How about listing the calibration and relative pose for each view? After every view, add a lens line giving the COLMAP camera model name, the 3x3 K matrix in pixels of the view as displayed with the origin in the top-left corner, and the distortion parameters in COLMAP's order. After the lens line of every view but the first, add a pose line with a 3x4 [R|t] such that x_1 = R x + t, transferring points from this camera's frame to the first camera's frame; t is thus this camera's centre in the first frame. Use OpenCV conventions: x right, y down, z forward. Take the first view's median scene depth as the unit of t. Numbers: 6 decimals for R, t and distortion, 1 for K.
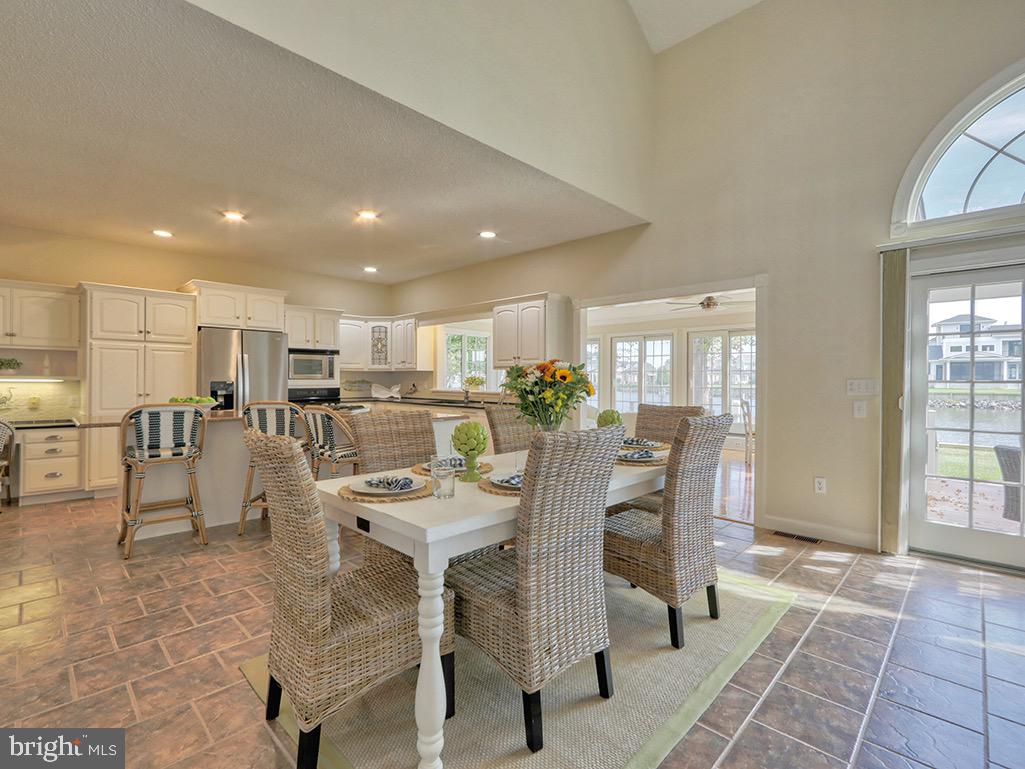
lens RADIAL K [[480.8, 0, 514.0], [0, 480.8, 383.3], [0, 0, 1]] dist [-0.009343, 0.000081]
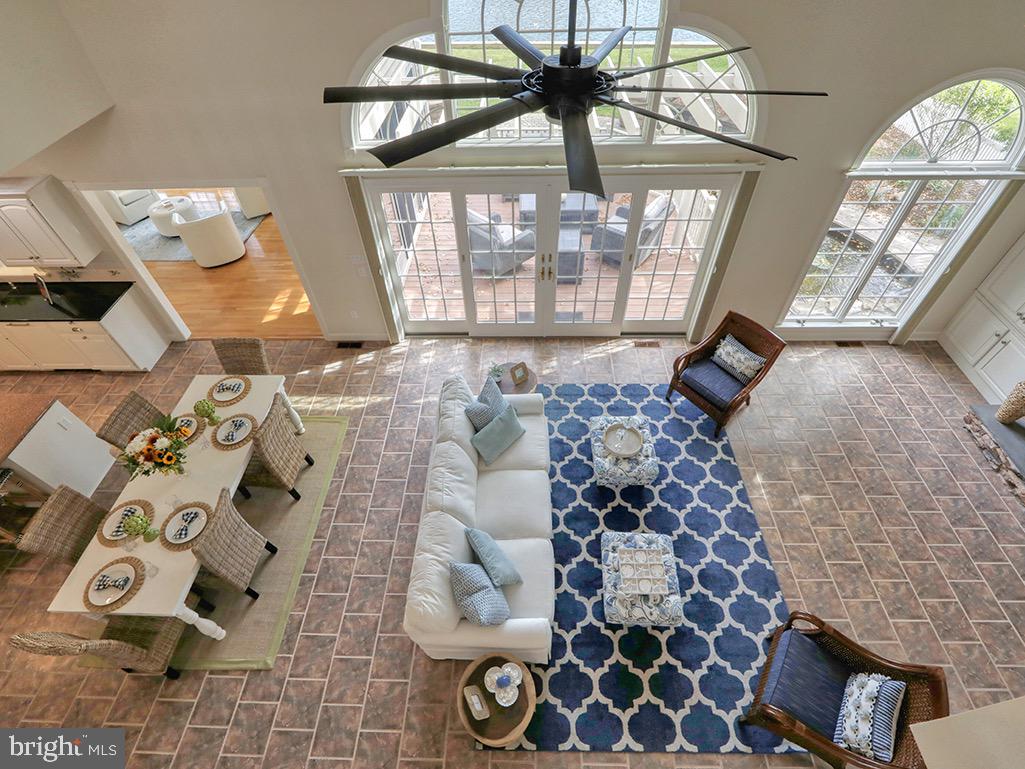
lens RADIAL K [[480.8, 0, 514.0], [0, 480.8, 383.3], [0, 0, 1]] dist [-0.009343, 0.000081]
pose [[0.731583, -0.520942, 0.439779, 0.153238], [0.028651, 0.667995, 0.743614, -0.542208], [-0.681150, -0.531415, 0.503620, -0.177358]]
